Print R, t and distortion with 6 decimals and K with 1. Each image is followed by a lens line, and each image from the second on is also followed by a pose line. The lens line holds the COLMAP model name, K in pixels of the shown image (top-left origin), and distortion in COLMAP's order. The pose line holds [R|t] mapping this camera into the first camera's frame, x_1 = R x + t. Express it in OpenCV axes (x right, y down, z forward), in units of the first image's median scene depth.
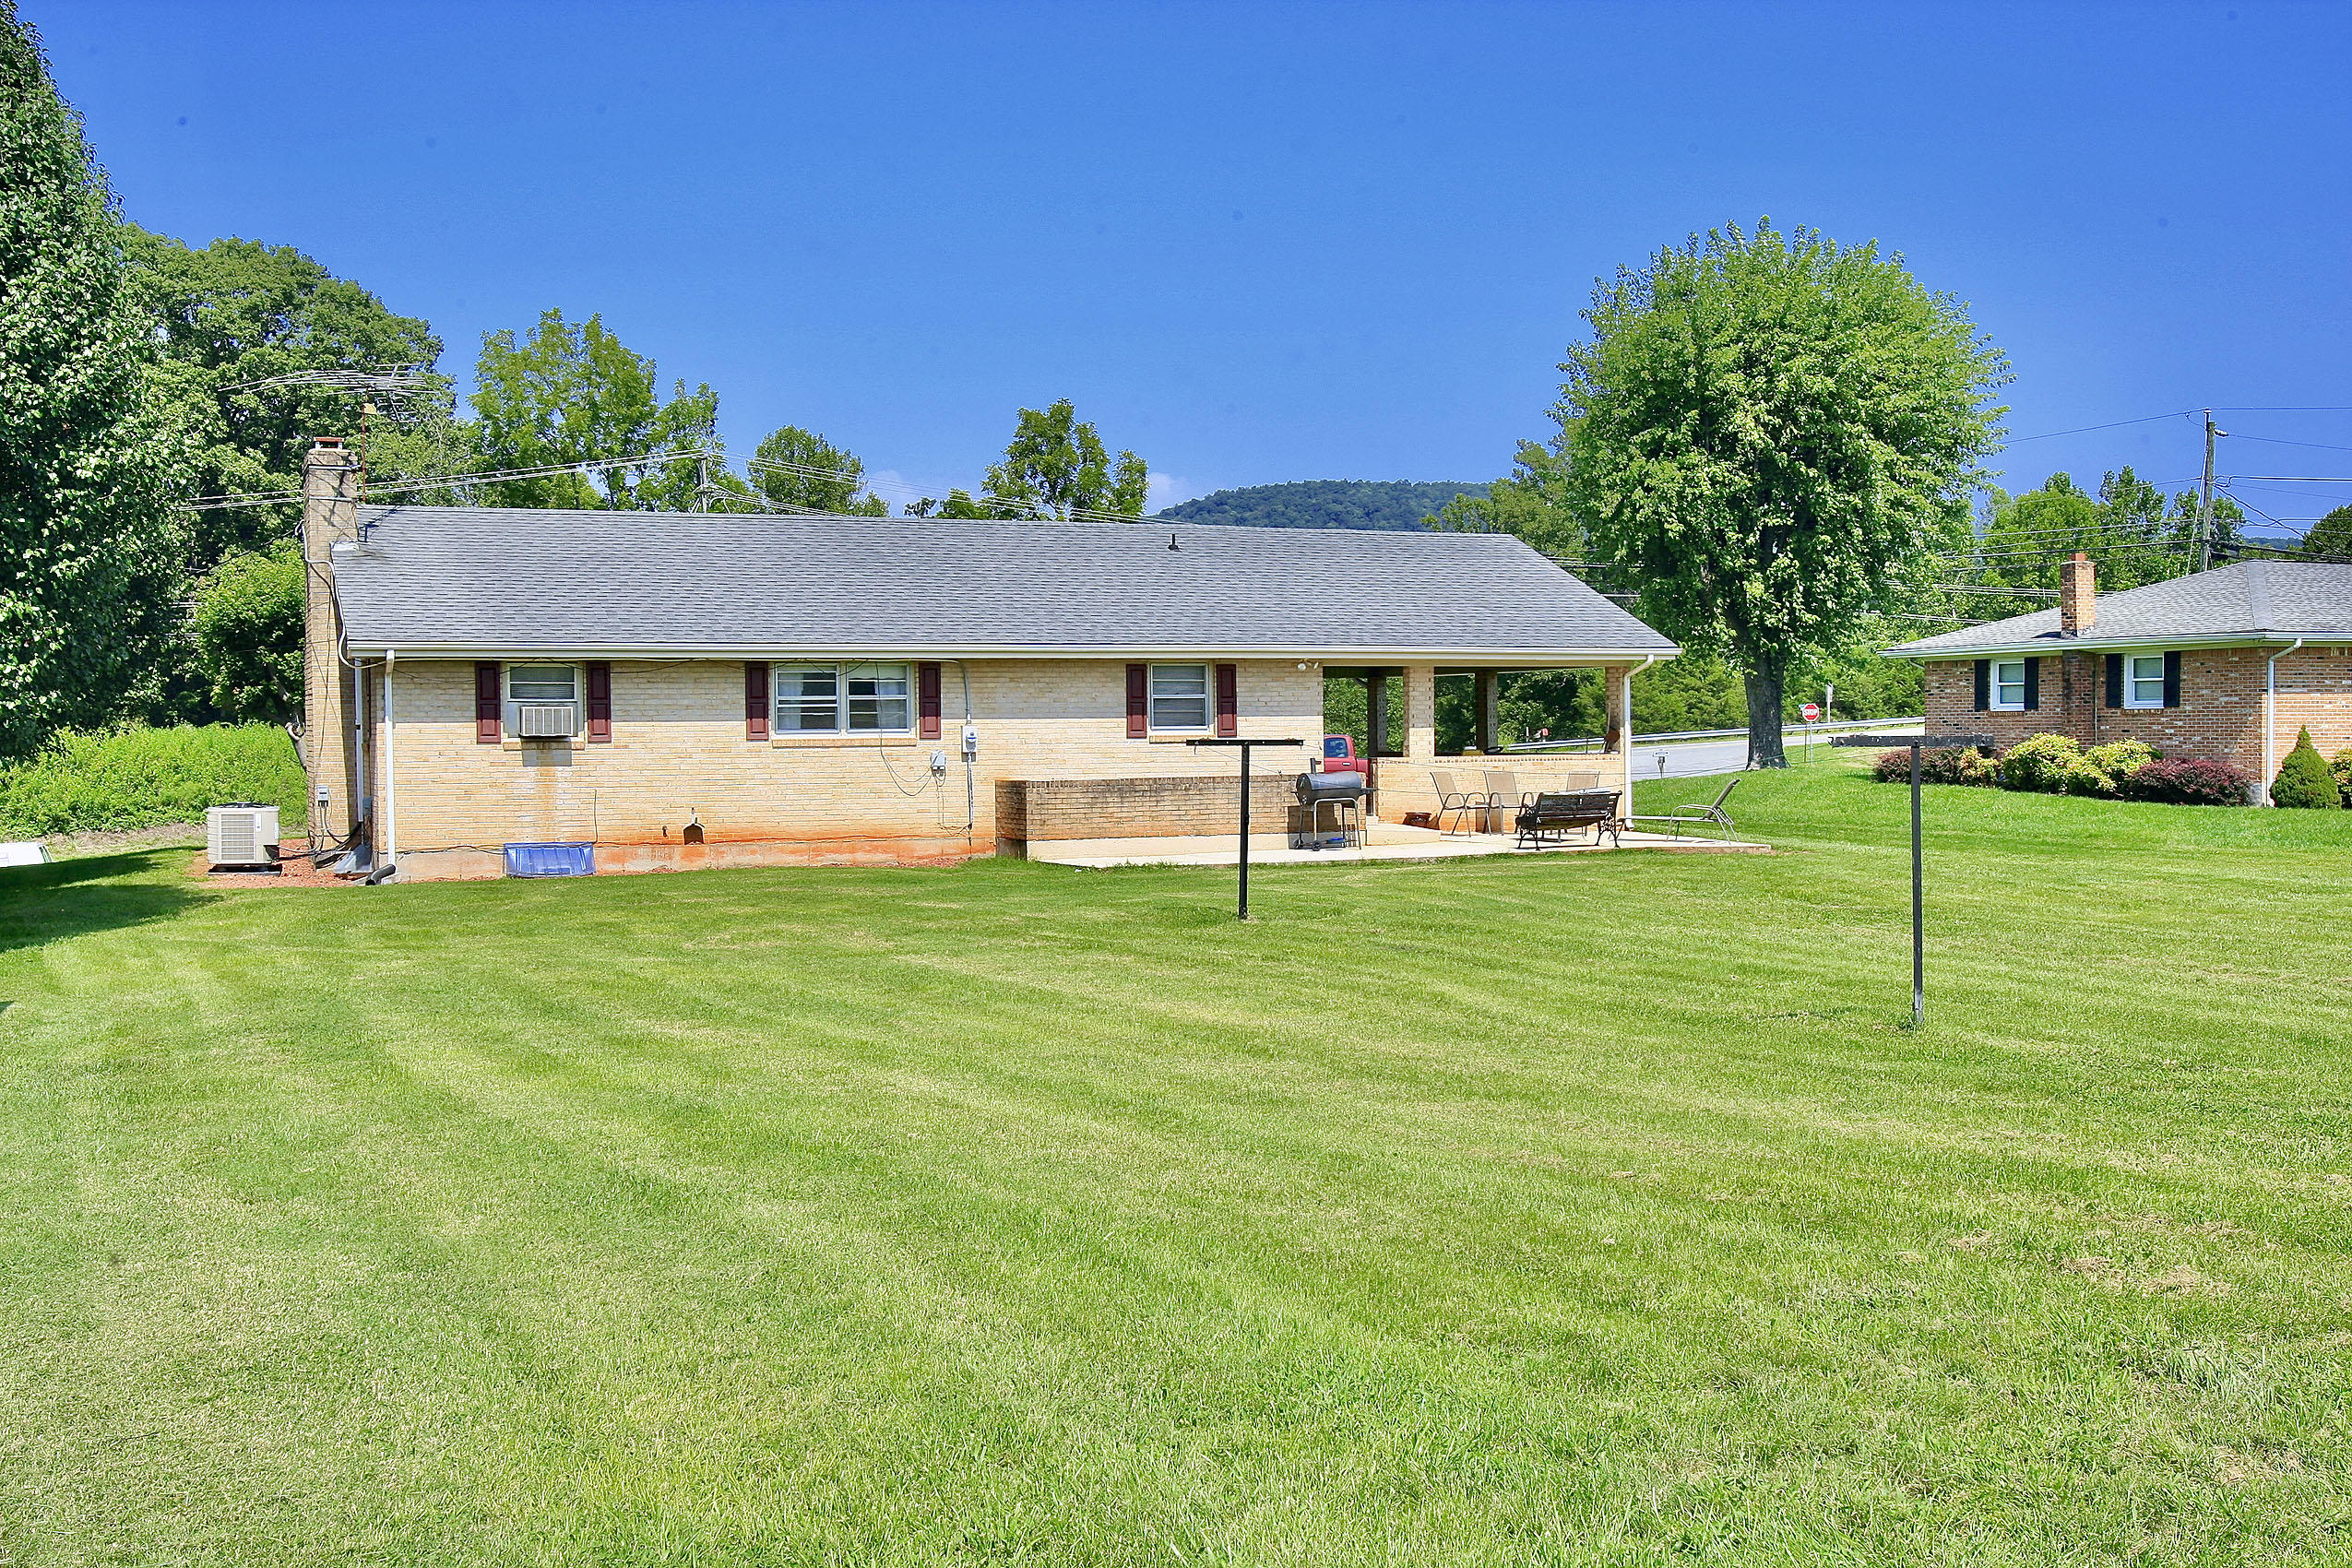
lens RADIAL K [[2377.3, 0, 1176.0], [0, 2377.3, 784.0], [0, 0, 1]] dist [-0.048629, 0.000951]
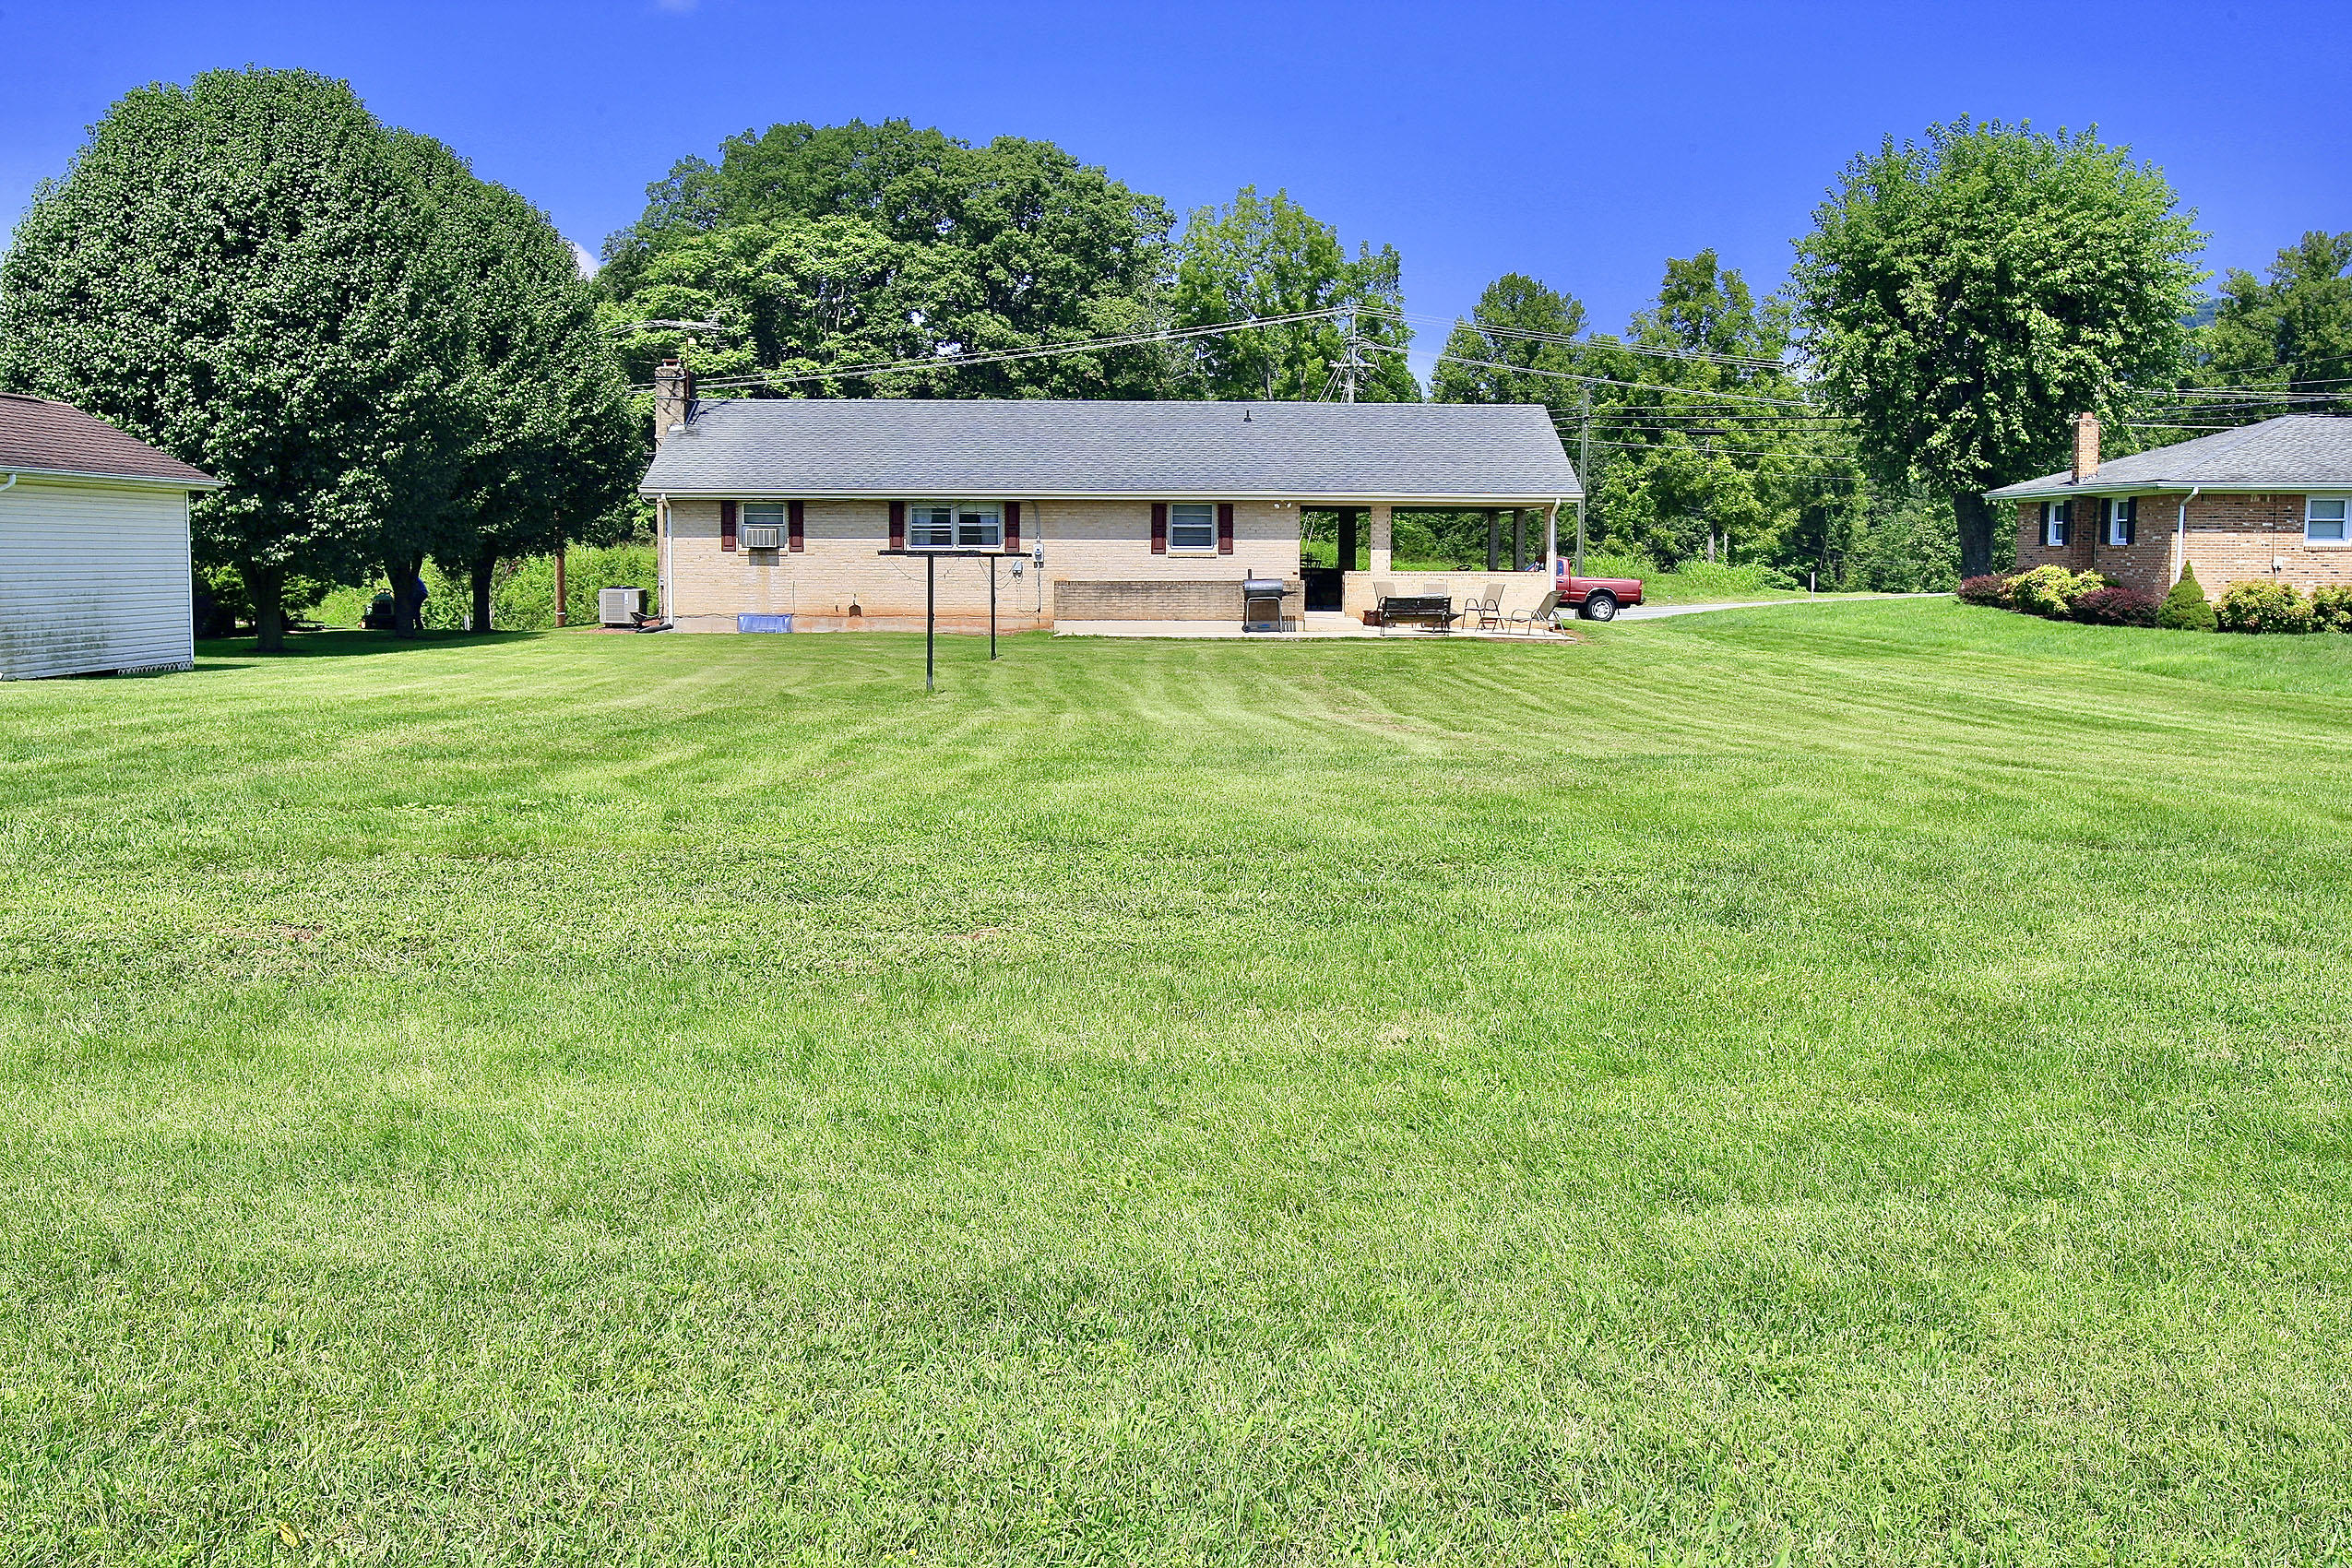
lens RADIAL K [[2271.5, 0, 1174.3], [0, 2271.5, 758.5], [0, 0, 1]] dist [-0.054587, 0.006124]
pose [[0.930088, 0.047239, -0.364287, 0.507027], [-0.021980, 0.997077, 0.073178, 0.003766], [0.366679, -0.060055, 0.928407, -0.304116]]
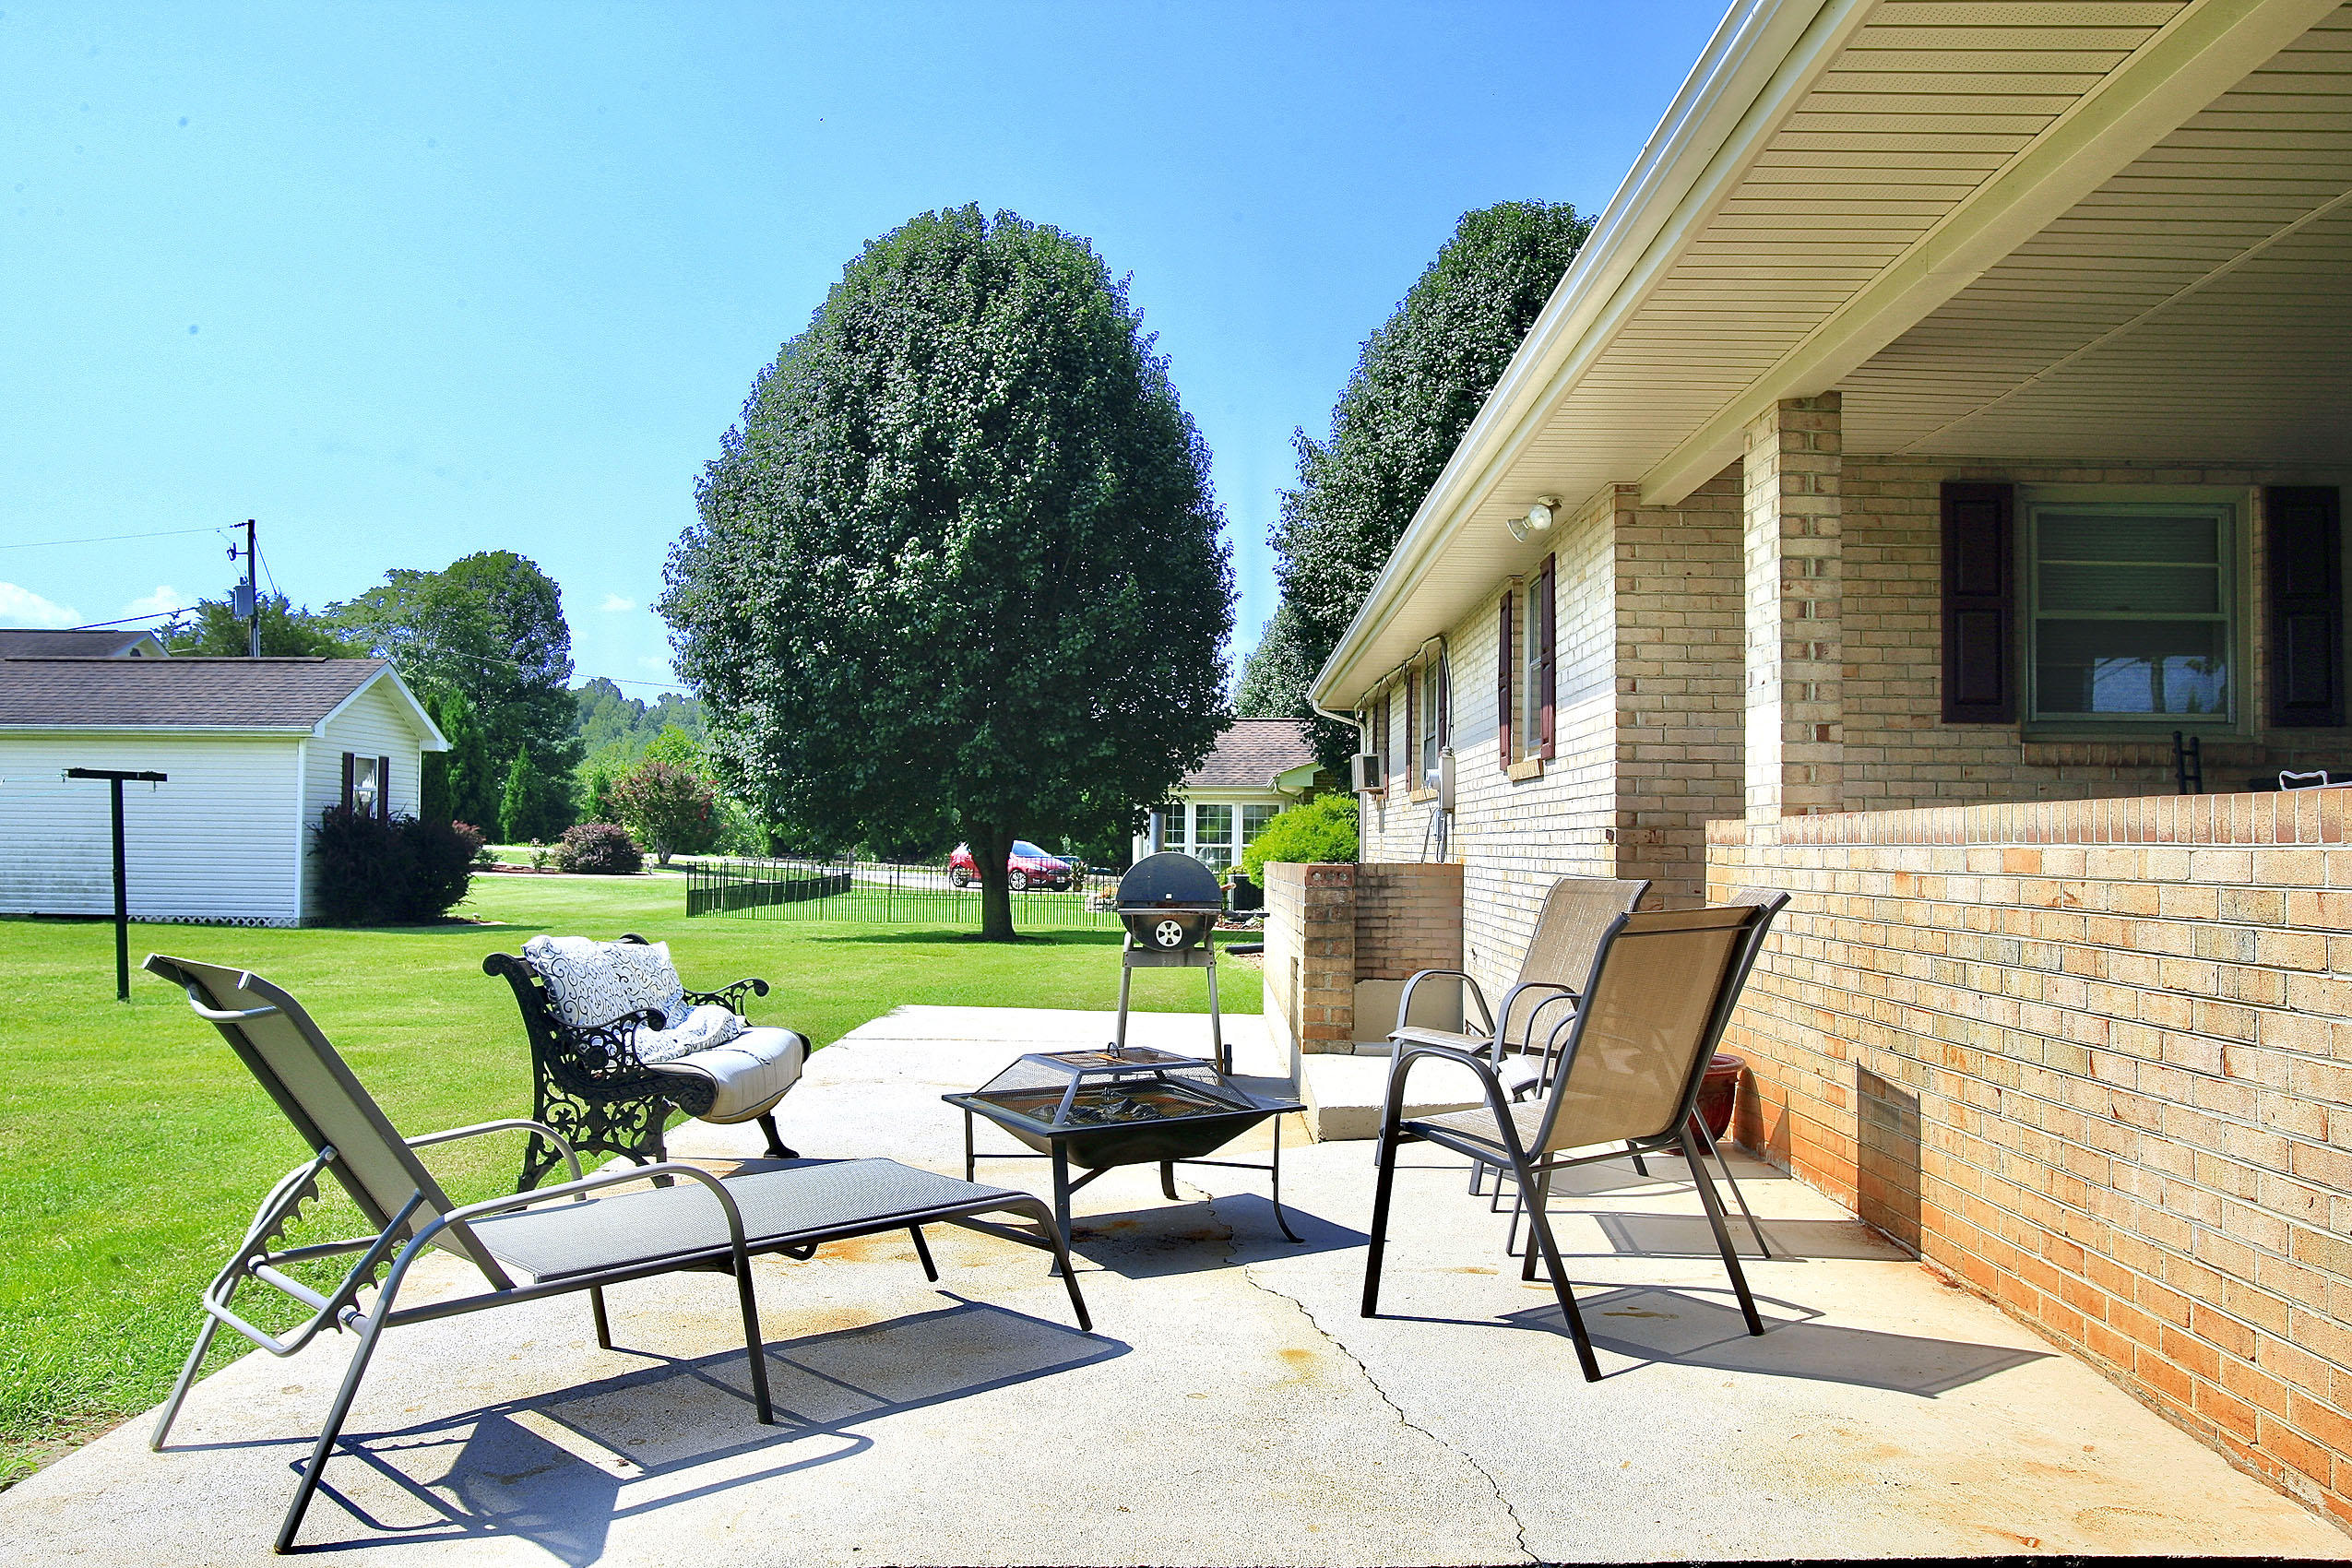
lens RADIAL K [[1847.6, 0, 1176.0], [0, 1847.6, 784.0], [0, 0, 1]] dist [-0.033975, 0.002195]
pose [[-0.378595, -0.025804, -0.925203, 0.298067], [-0.030251, 0.999422, -0.015495, -0.010815], [0.925068, 0.022122, -0.379157, 1.066030]]
